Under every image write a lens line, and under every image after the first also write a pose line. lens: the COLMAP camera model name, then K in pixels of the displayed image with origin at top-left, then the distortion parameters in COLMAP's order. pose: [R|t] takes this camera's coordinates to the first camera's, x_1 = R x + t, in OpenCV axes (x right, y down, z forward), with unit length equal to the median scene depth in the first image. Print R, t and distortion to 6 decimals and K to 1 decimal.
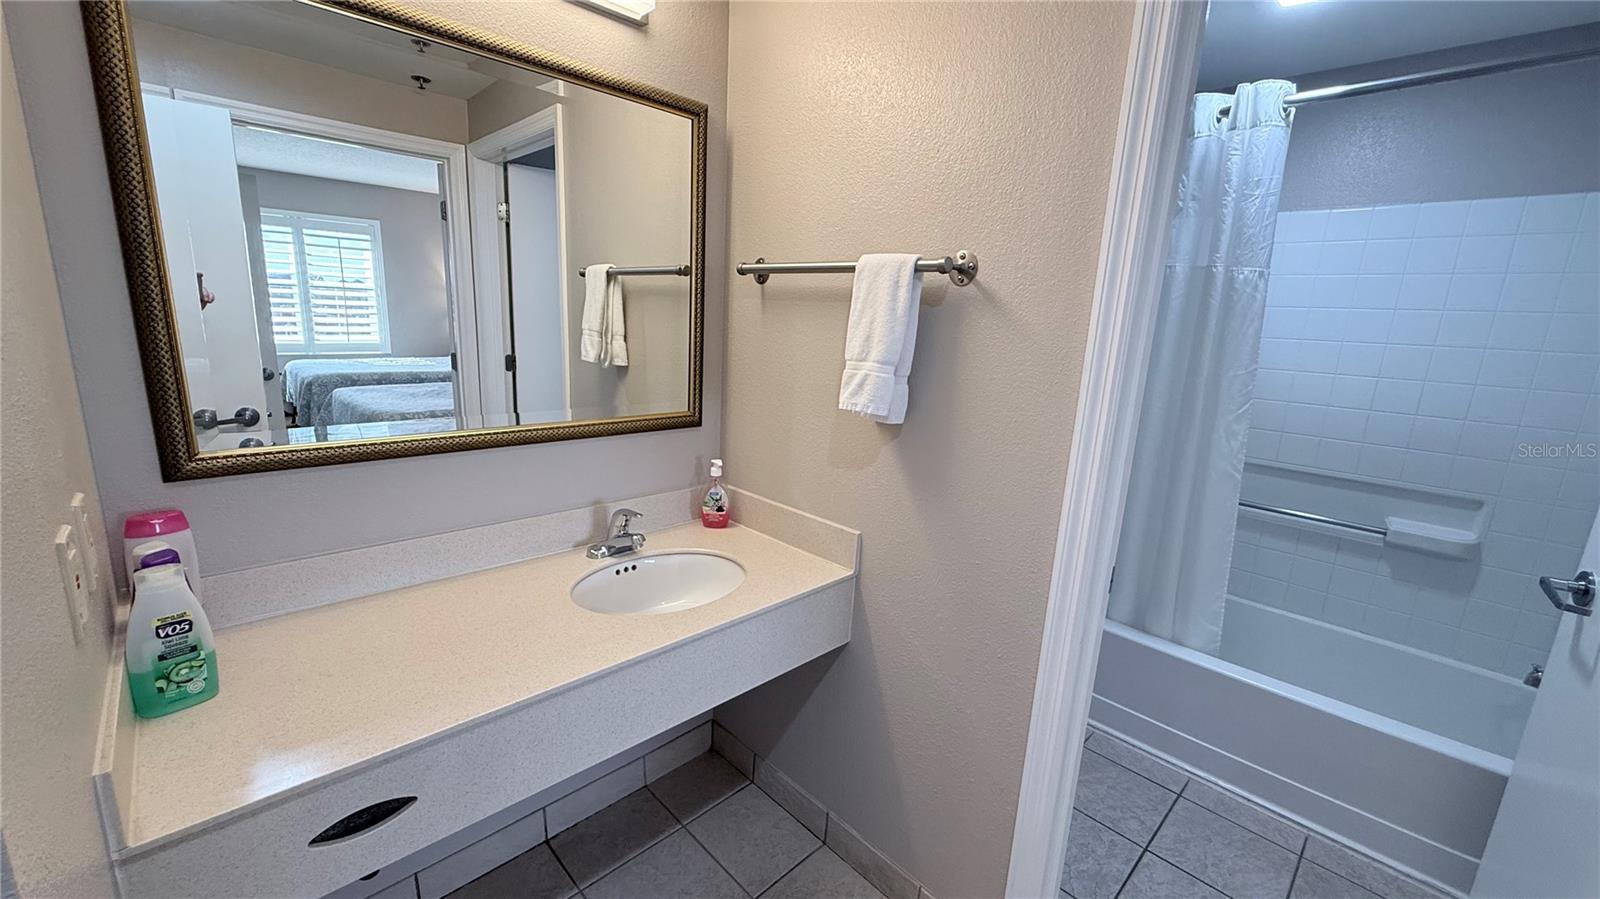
lens RADIAL K [[635.9, 0, 794.1], [0, 635.9, 451.6], [0, 0, 1]] dist [-0.001149, -0.000253]
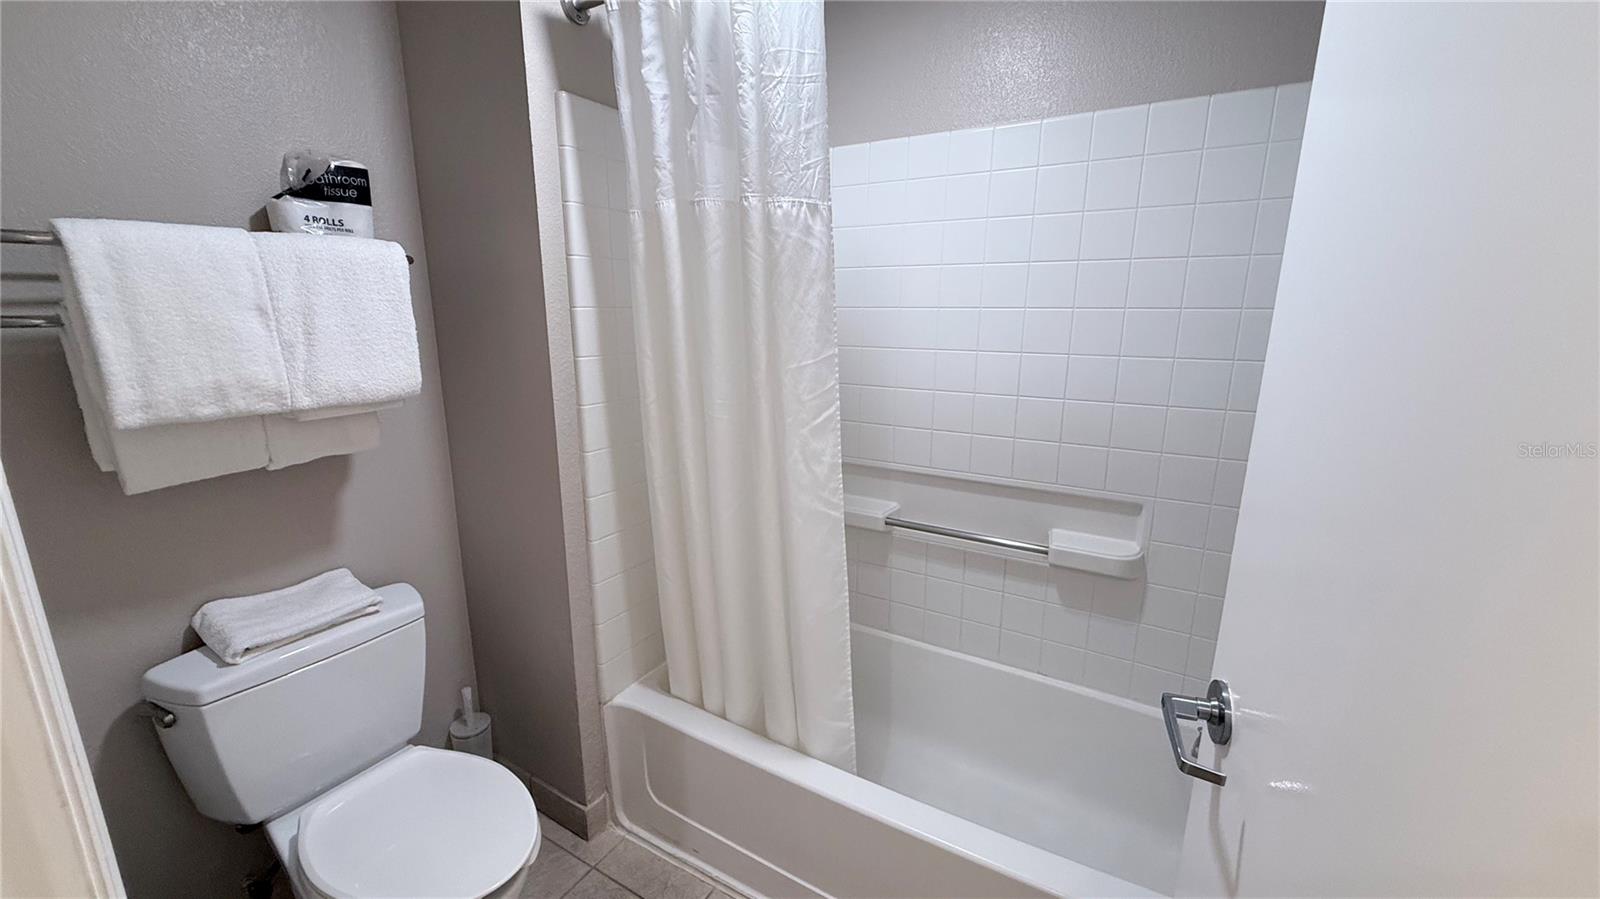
lens RADIAL K [[639.5, 0, 794.7], [0, 639.5, 454.1], [0, 0, 1]] dist [-0.001361, -0.000119]
pose [[0.963998, -0.103148, 0.245090, 0.542300], [0.097962, 0.994633, 0.033294, -0.056471], [-0.247209, -0.008086, 0.968928, 0.381976]]
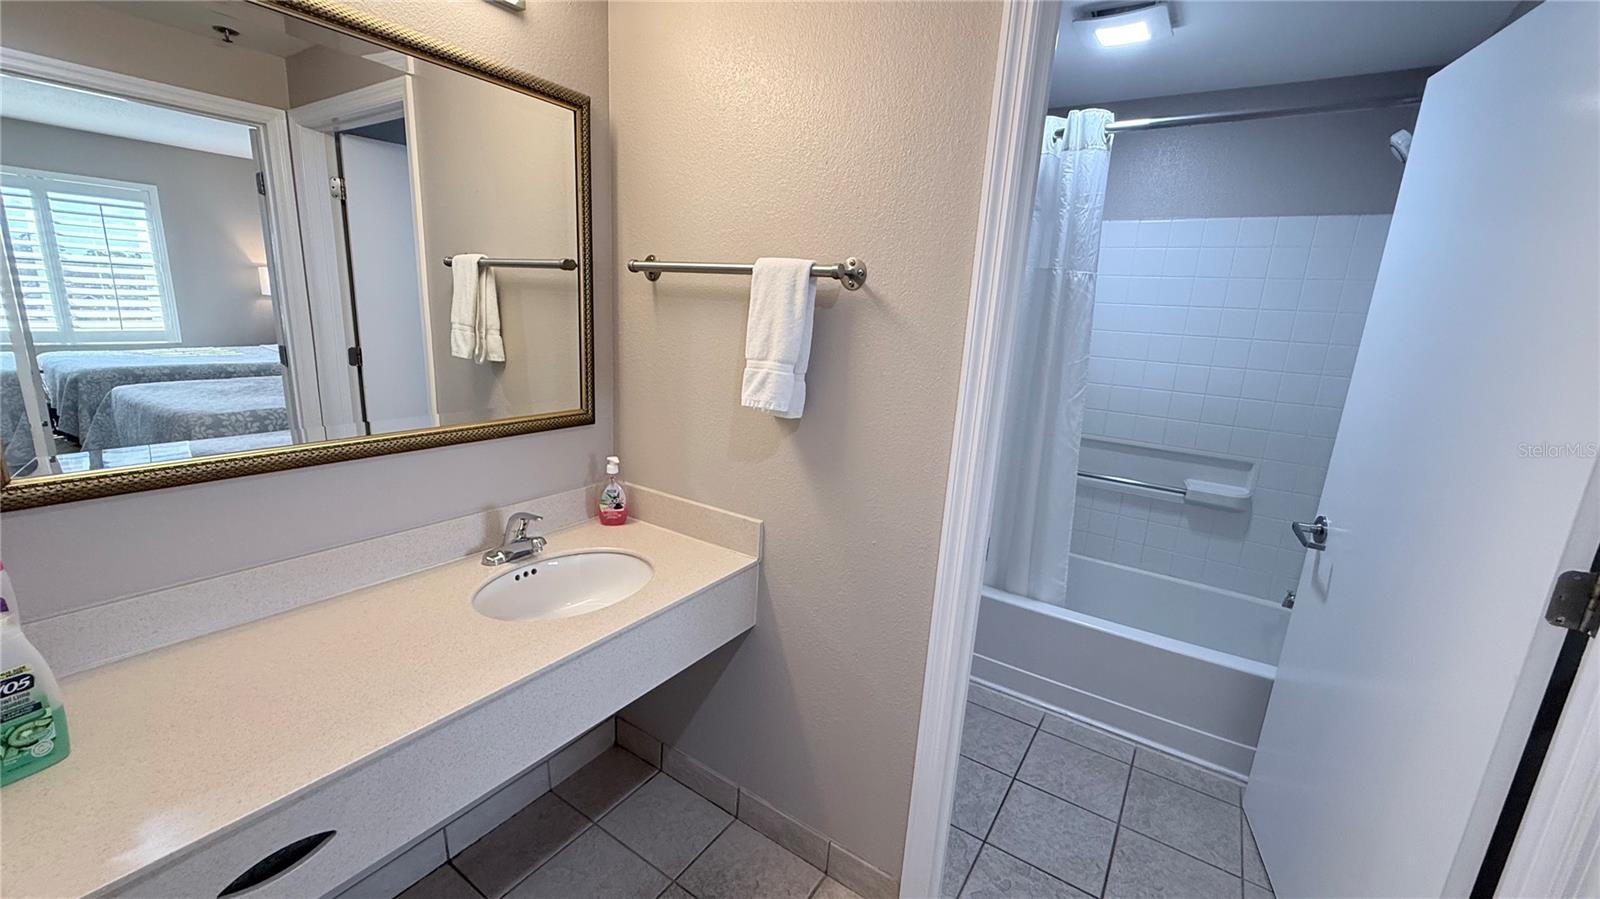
lens RADIAL K [[635.9, 0, 794.1], [0, 635.9, 451.6], [0, 0, 1]] dist [-0.001149, -0.000253]
pose [[0.978023, -0.041848, 0.204254, -0.046546], [0.036557, 0.998893, 0.029613, -0.014838], [-0.205267, -0.021495, 0.978470, -0.032736]]
